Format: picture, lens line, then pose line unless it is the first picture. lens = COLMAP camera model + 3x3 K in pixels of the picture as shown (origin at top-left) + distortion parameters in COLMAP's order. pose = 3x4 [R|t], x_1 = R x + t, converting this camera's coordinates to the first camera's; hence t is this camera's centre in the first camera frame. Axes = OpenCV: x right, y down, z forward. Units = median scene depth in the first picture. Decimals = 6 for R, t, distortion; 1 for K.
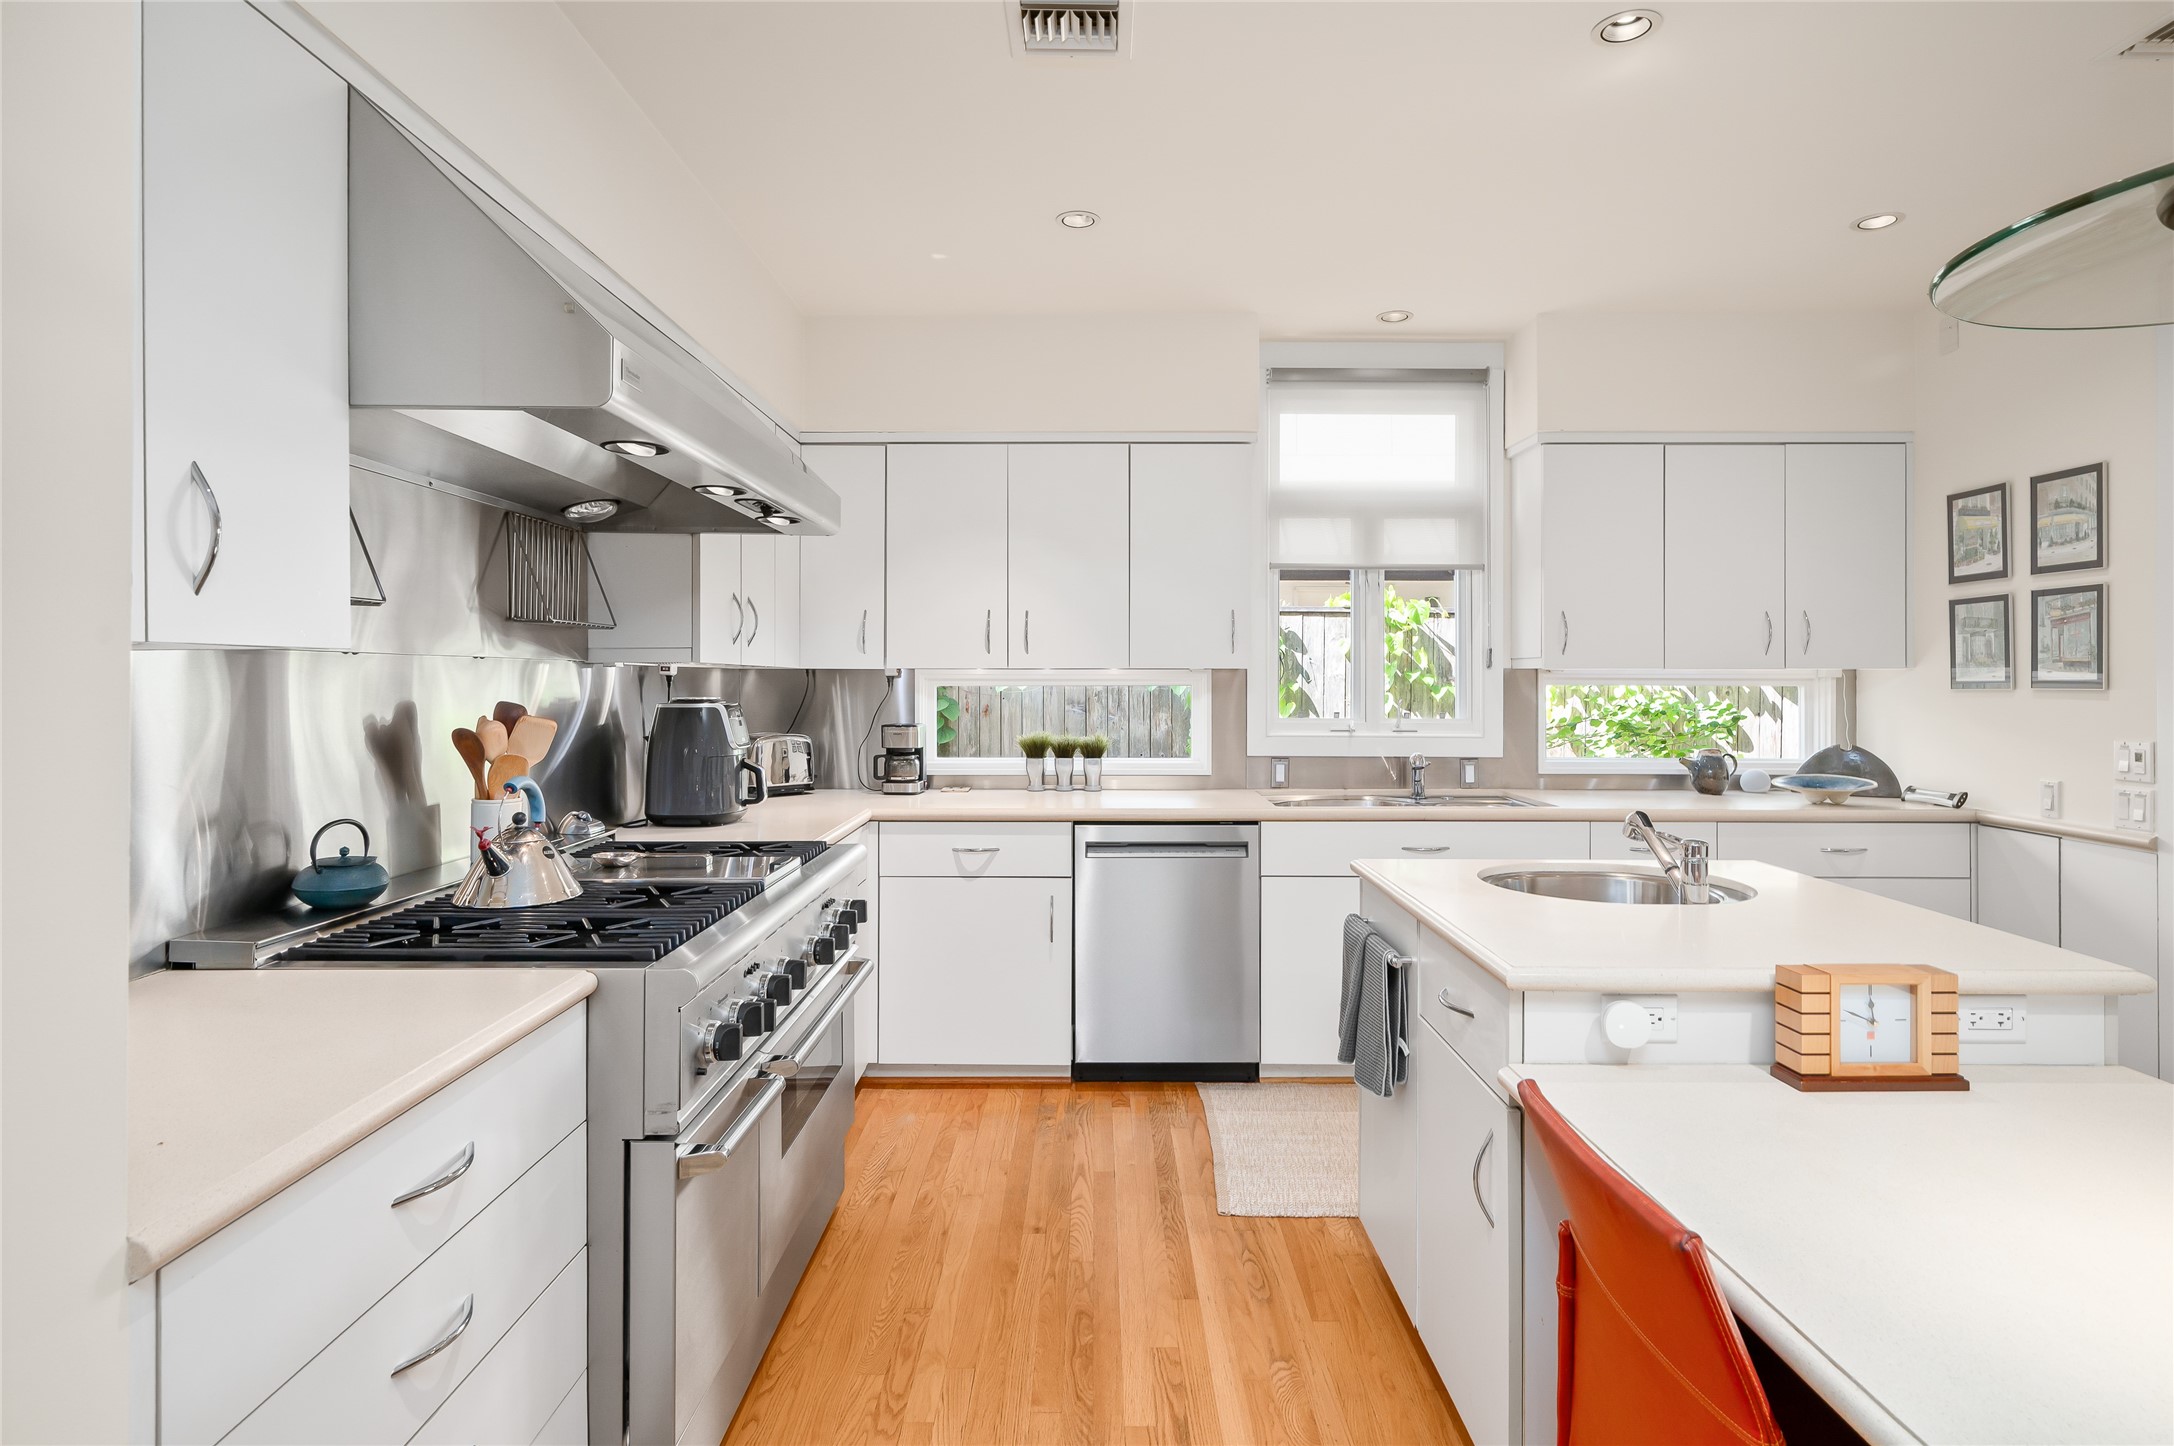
lens RADIAL K [[1106.8, 0, 1093.4], [0, 1106.8, 667.5], [0, 0, 1]] dist [0.002495, -0.000812]
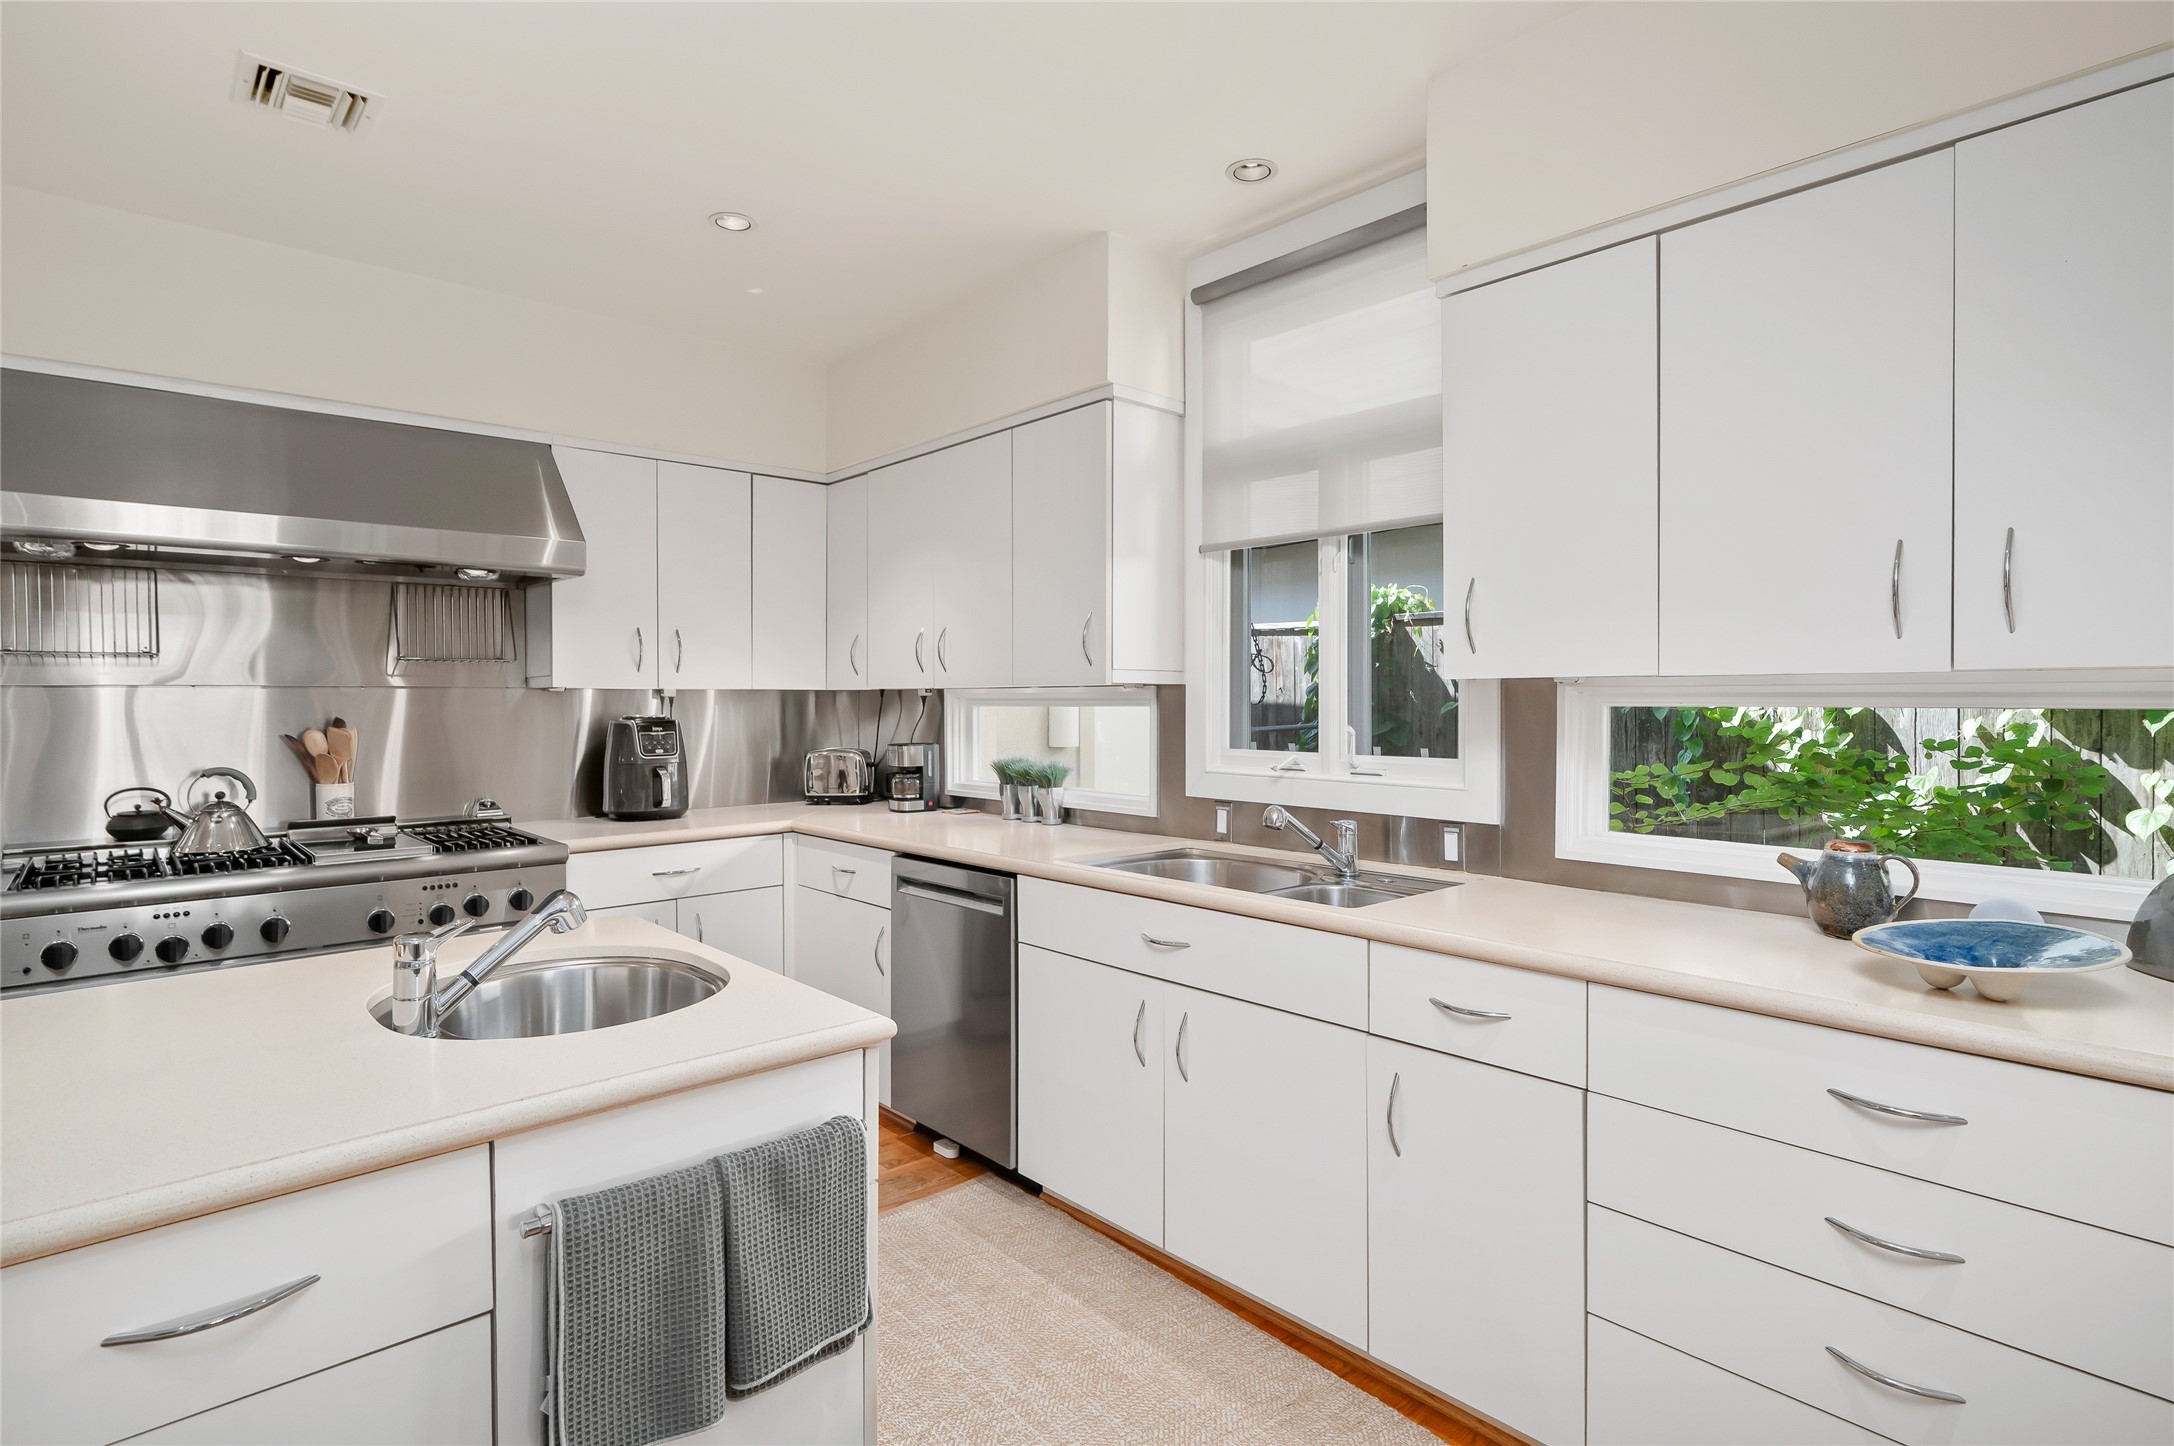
lens RADIAL K [[1106.8, 0, 1072.7], [0, 1106.8, 705.0], [0, 0, 1]] dist [0.002495, -0.000812]
pose [[0.665794, 0.000777, -0.746135, 0.874028], [0.013295, 0.999828, 0.012904, 0.006227], [0.746017, -0.018511, 0.665669, 0.555183]]
